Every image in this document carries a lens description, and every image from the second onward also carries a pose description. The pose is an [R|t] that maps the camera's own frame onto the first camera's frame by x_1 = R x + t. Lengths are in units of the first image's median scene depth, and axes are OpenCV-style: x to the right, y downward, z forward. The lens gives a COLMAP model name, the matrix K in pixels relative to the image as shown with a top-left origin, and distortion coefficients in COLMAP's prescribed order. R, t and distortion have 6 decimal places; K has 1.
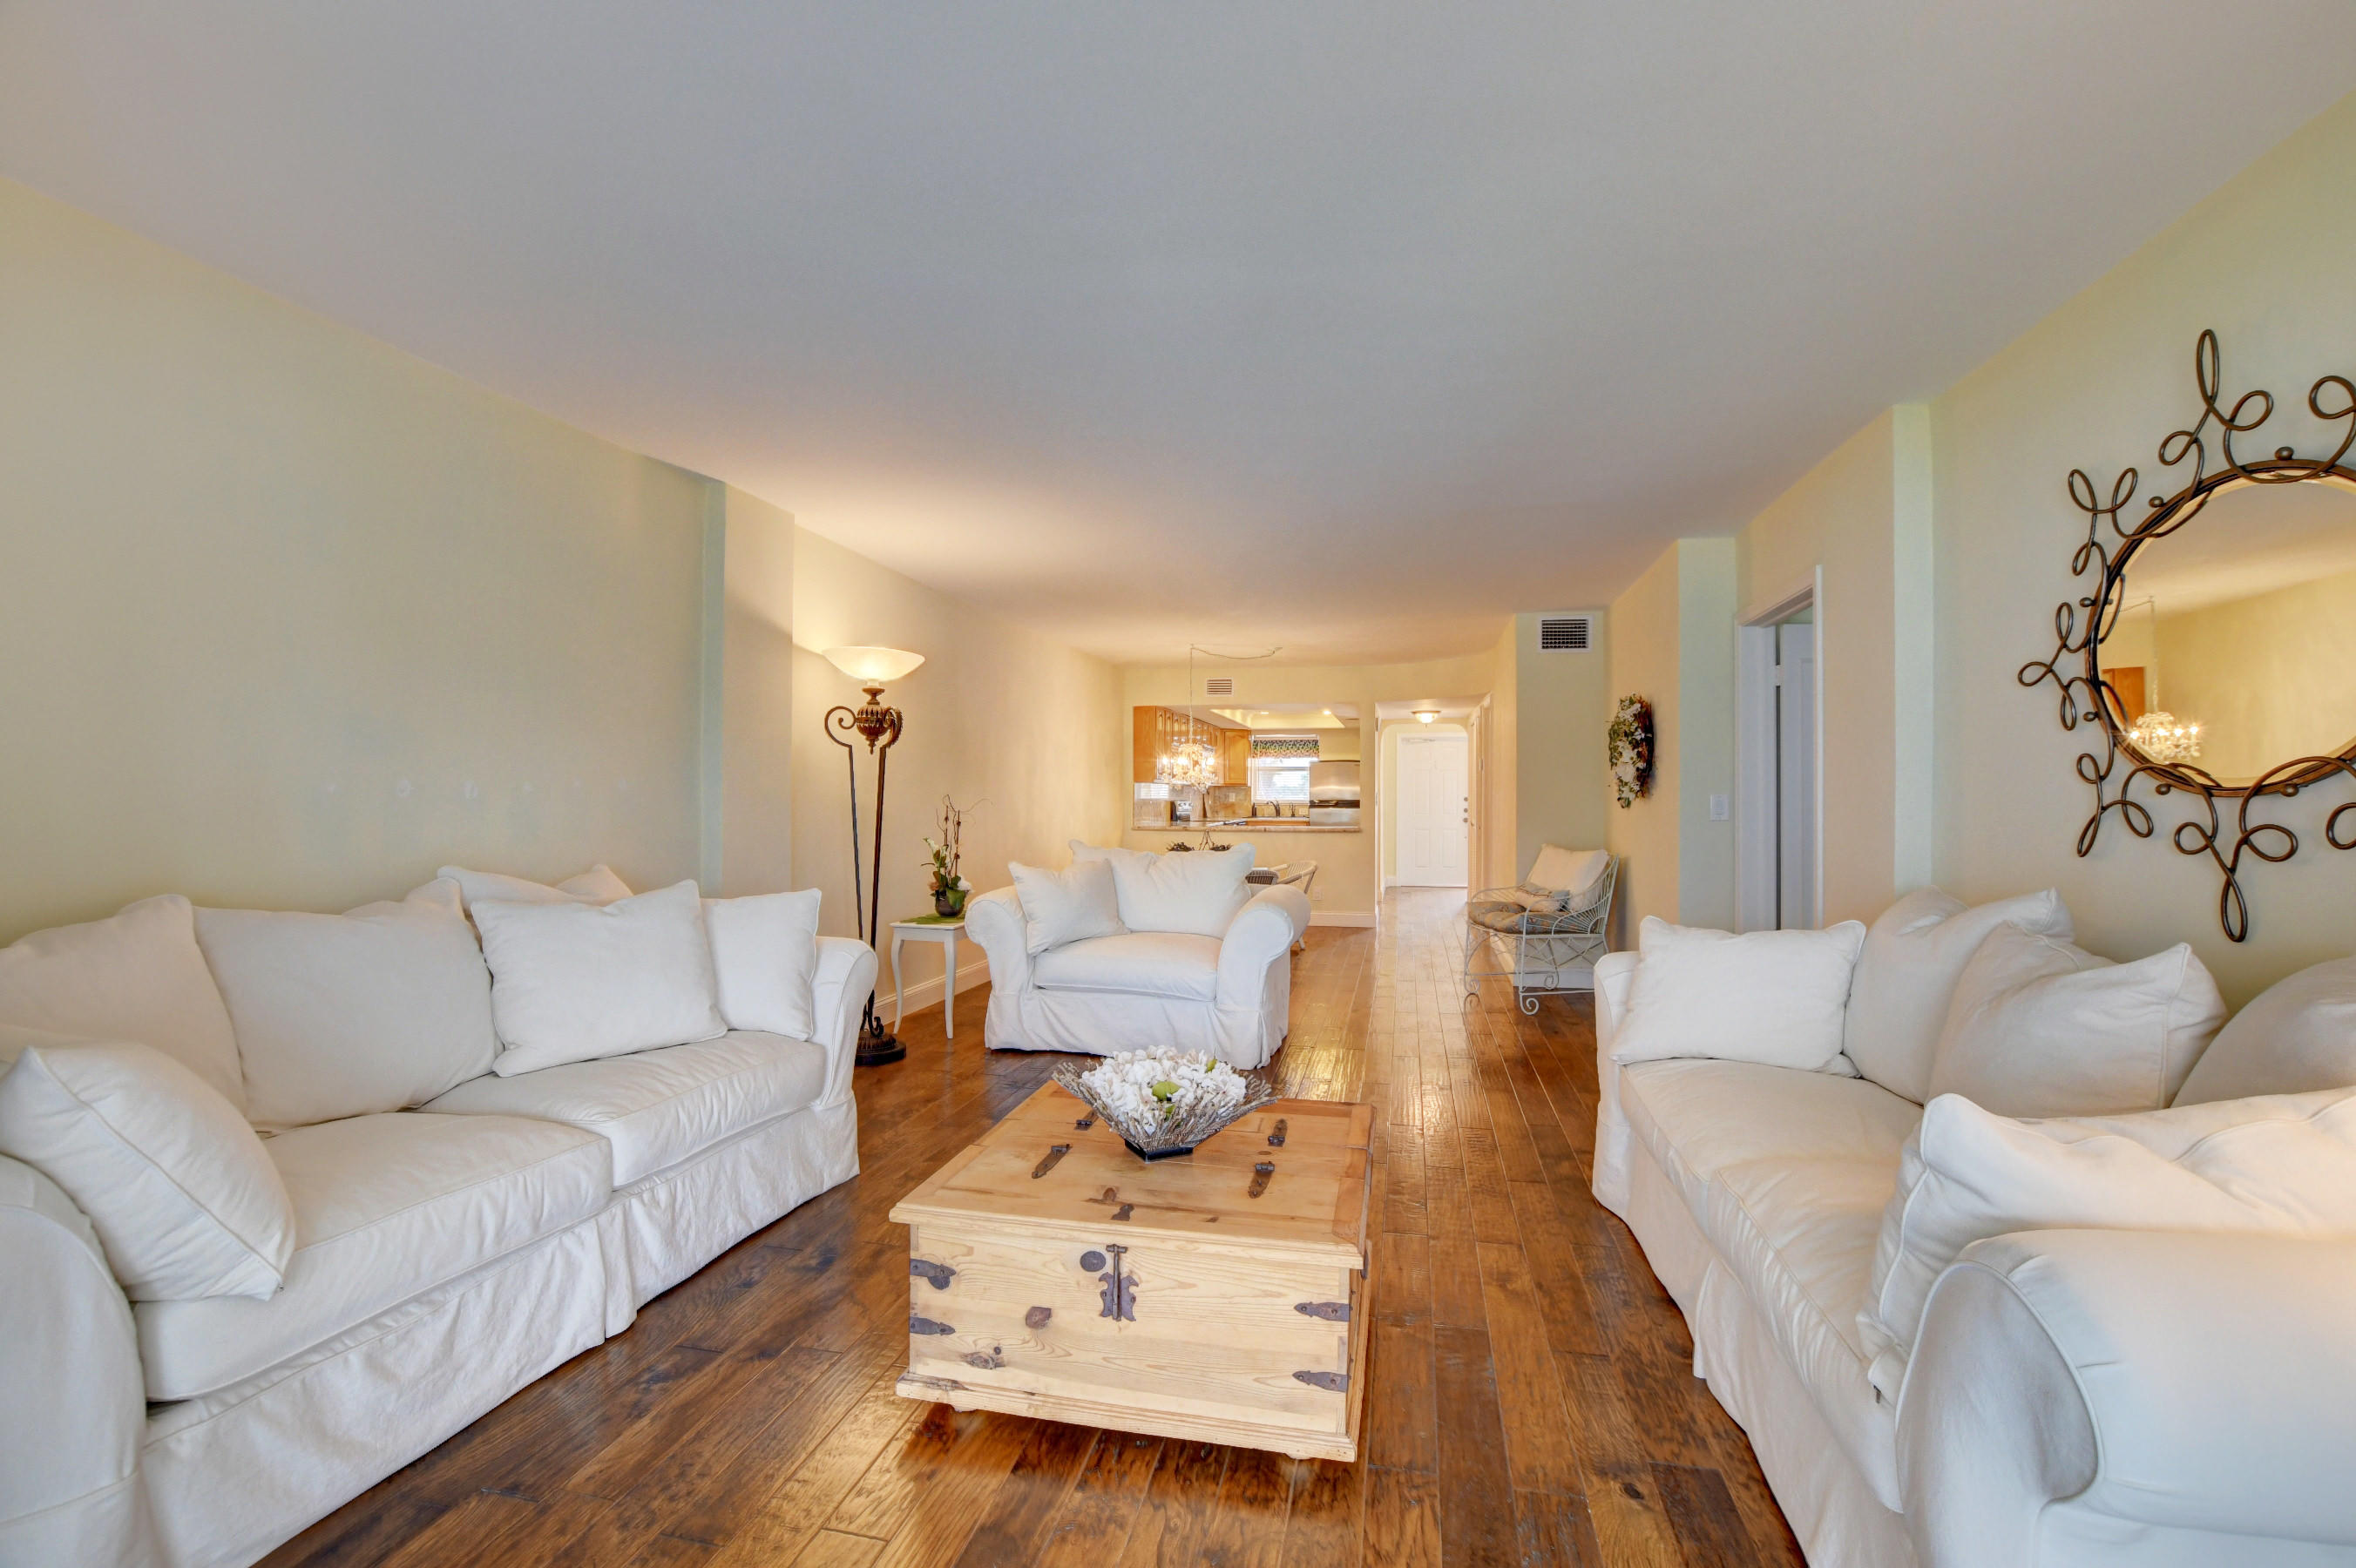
lens RADIAL K [[1033.9, 0, 1176.5], [0, 1033.9, 790.0], [0, 0, 1]] dist [-0.024345, 0.000129]
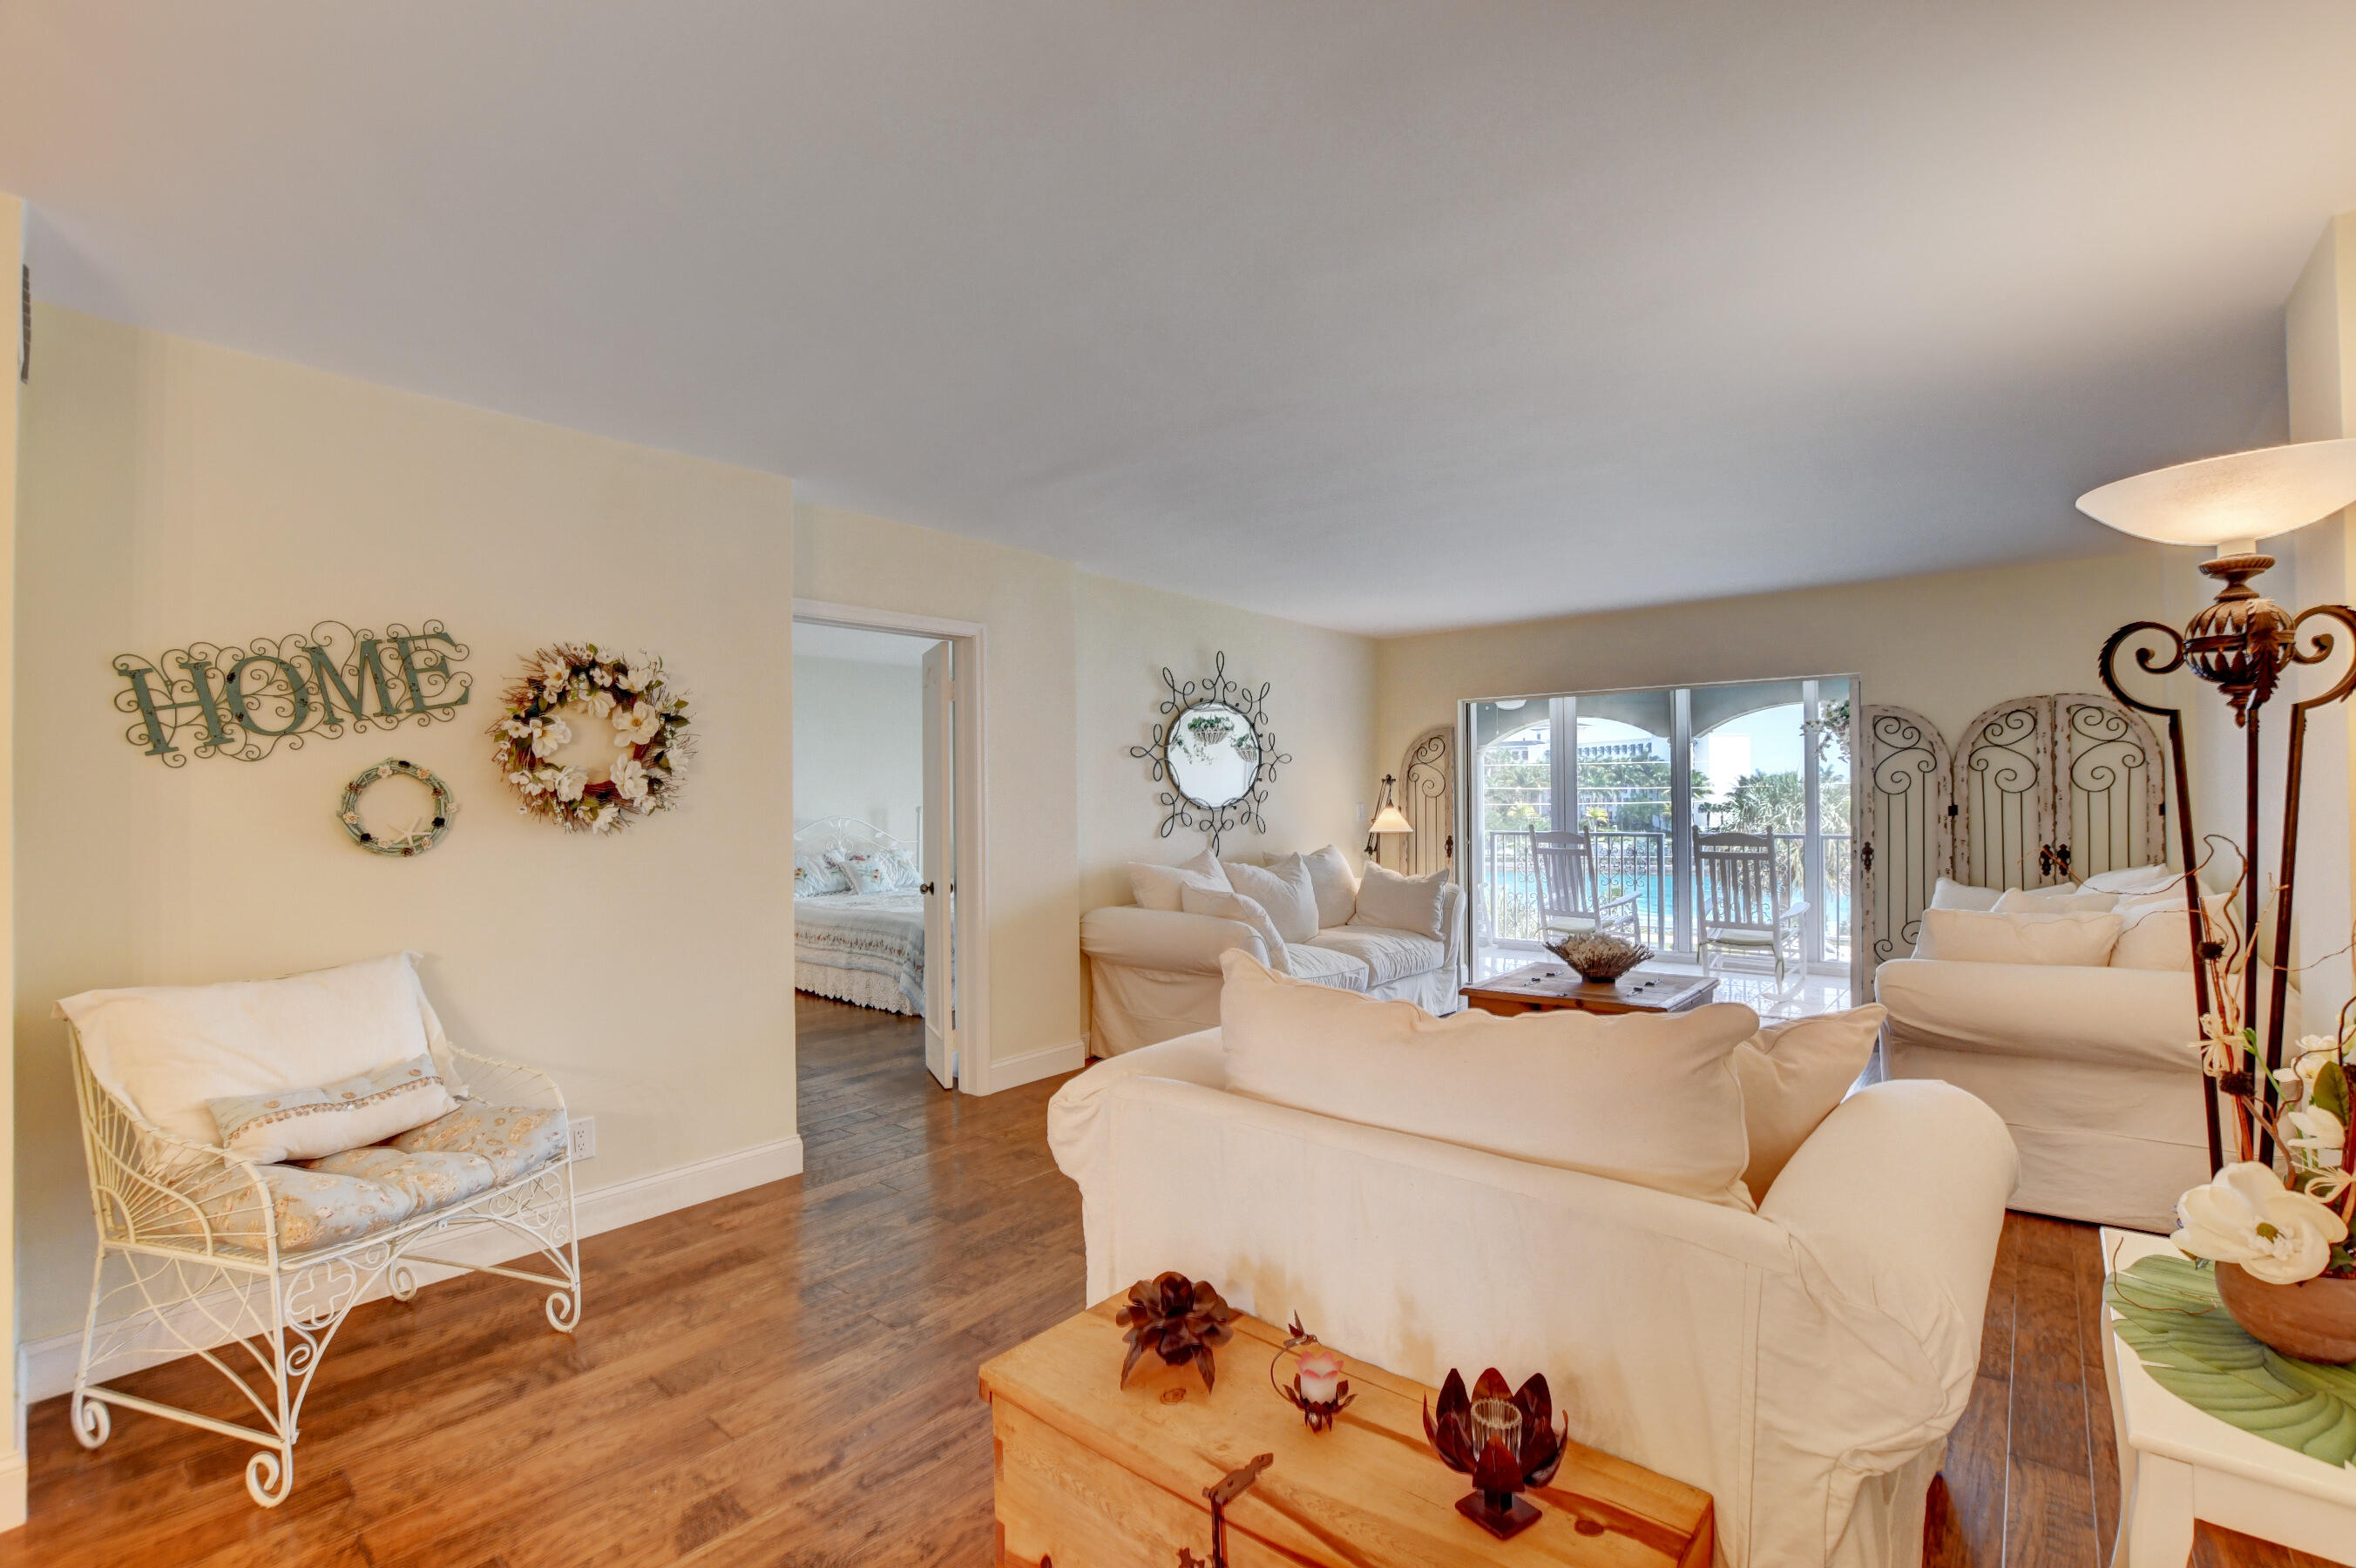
lens RADIAL K [[1034.7, 0, 1213.4], [0, 1034.7, 798.5], [0, 0, 1]] dist [0.000363, -0.000029]
pose [[-0.898189, 0.005430, 0.439576, -0.201352], [0.004148, 0.999984, -0.003876, -0.012489], [-0.439590, -0.001658, -0.898197, 2.744378]]
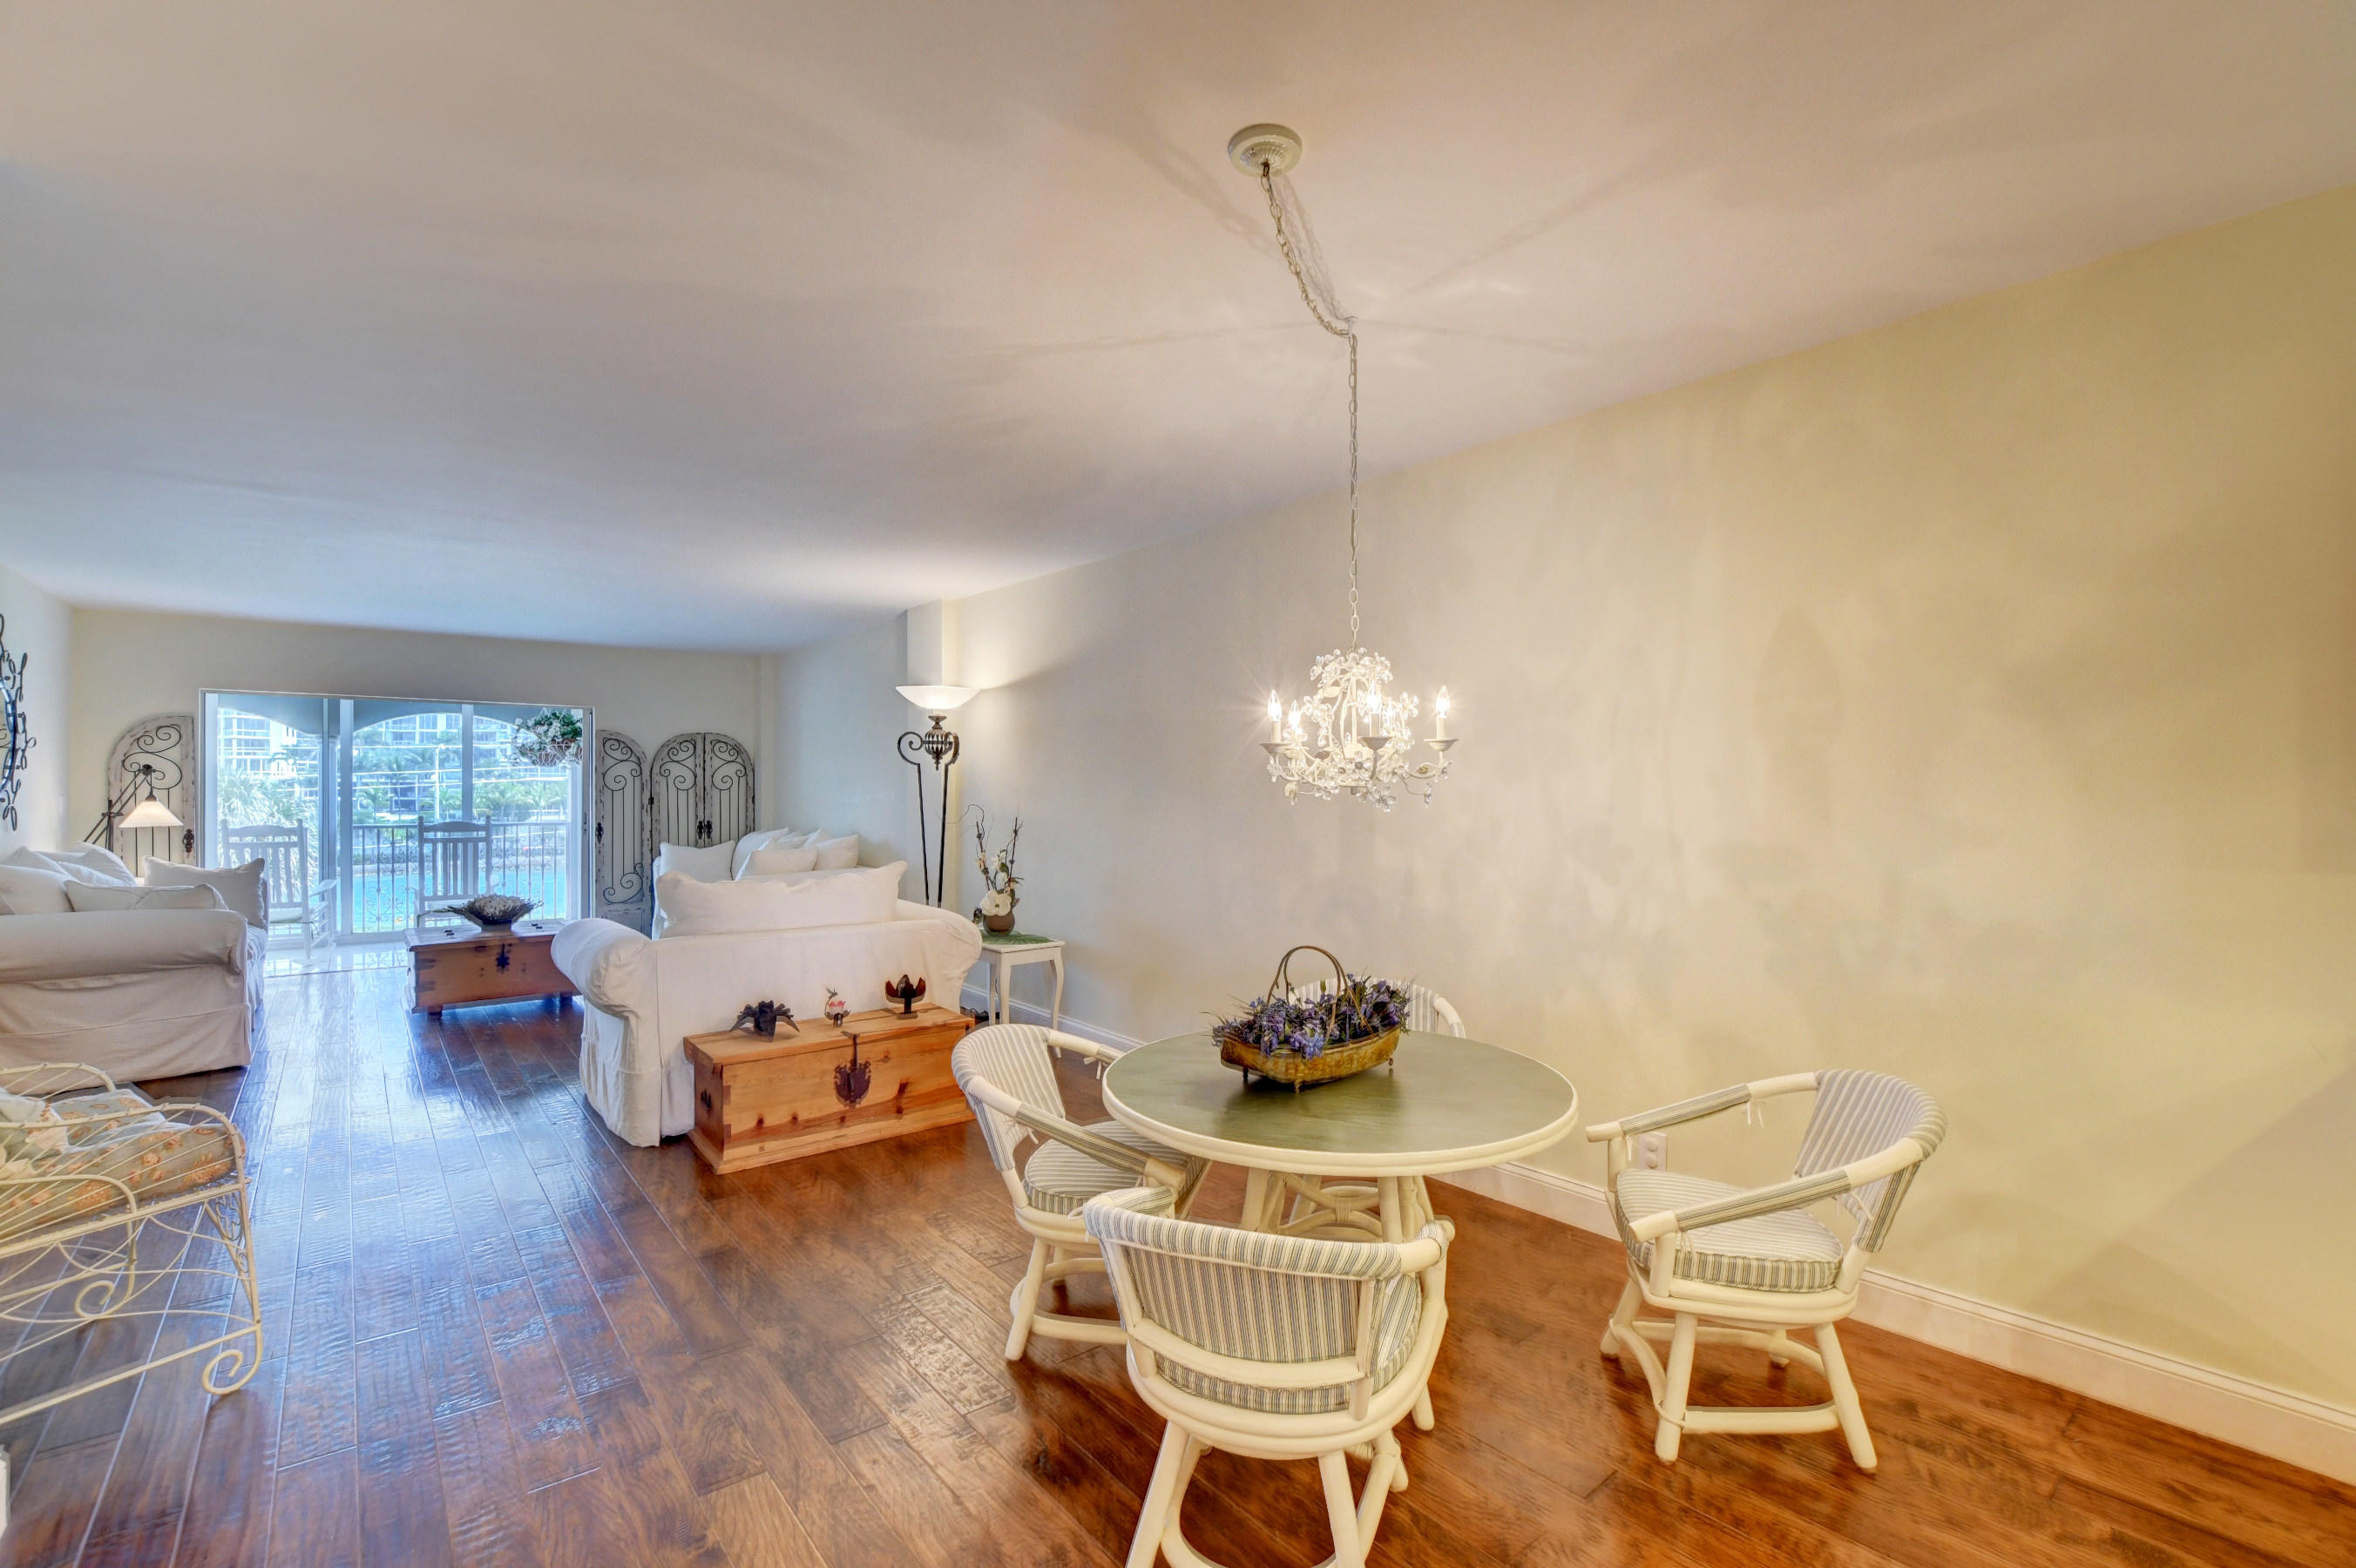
lens RADIAL K [[1033.9, 0, 1176.5], [0, 1033.9, 790.0], [0, 0, 1]] dist [-0.024345, 0.000129]
pose [[-0.620323, -0.003072, -0.784341, 0.849399], [-0.000070, 0.999993, -0.003861, -0.012626], [0.784347, -0.002340, -0.620318, 3.518684]]
